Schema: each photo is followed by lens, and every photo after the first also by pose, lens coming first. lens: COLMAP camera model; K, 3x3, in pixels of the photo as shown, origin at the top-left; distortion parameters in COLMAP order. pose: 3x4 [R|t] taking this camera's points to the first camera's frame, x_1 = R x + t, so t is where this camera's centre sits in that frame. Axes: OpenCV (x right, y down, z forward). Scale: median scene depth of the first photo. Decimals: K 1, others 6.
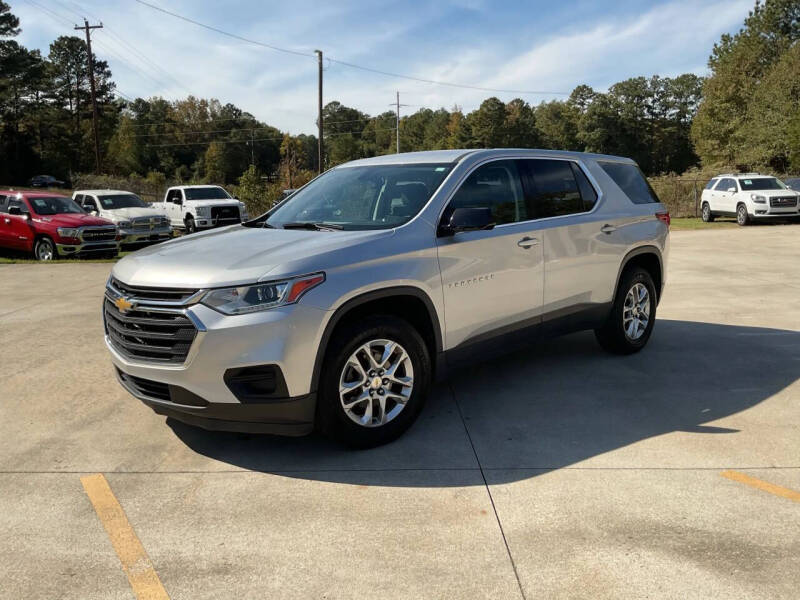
lens RADIAL K [[671.9, 0, 400.7], [0, 671.9, 304.9], [0, 0, 1]] dist [0.058330, -0.115068]
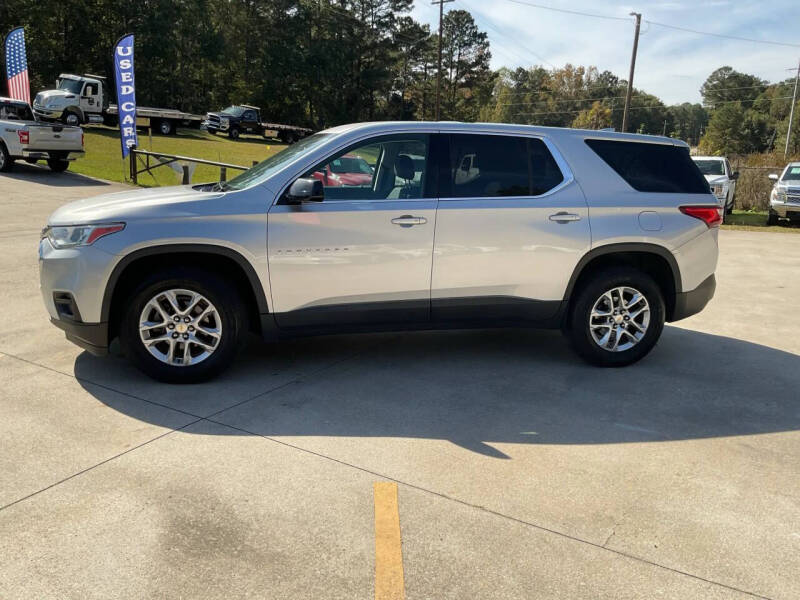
lens RADIAL K [[671.9, 0, 398.7], [0, 671.9, 304.2], [0, 0, 1]] dist [0.058330, -0.115068]
pose [[0.857904, 0.153877, -0.490228, 0.146987], [-0.132958, 0.988089, 0.077471, -0.010578], [0.496310, -0.001283, 0.868144, 0.035167]]
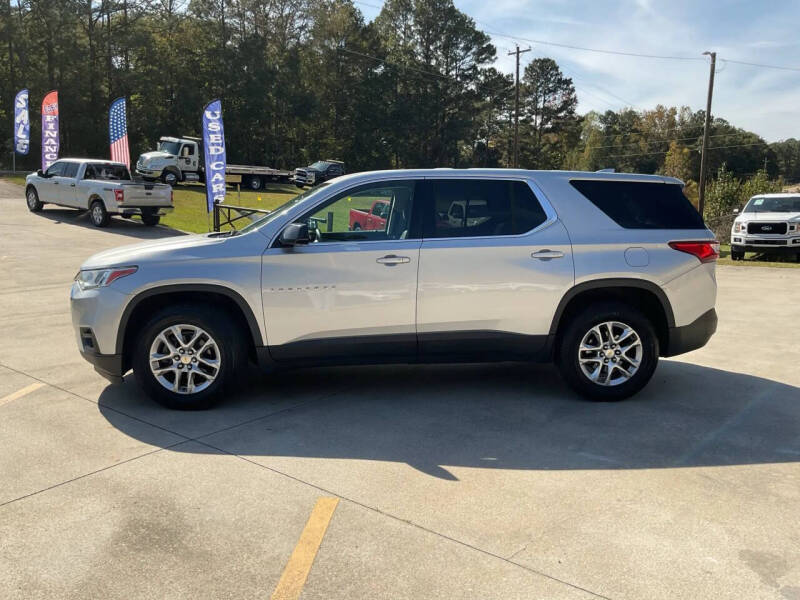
lens RADIAL K [[671.9, 0, 398.4], [0, 671.9, 303.1], [0, 0, 1]] dist [0.058330, -0.115068]
pose [[0.783844, 0.110995, -0.610958, 0.183943], [-0.121040, 0.992333, 0.024988, -0.012027], [0.609047, 0.054364, 0.791269, 0.042444]]
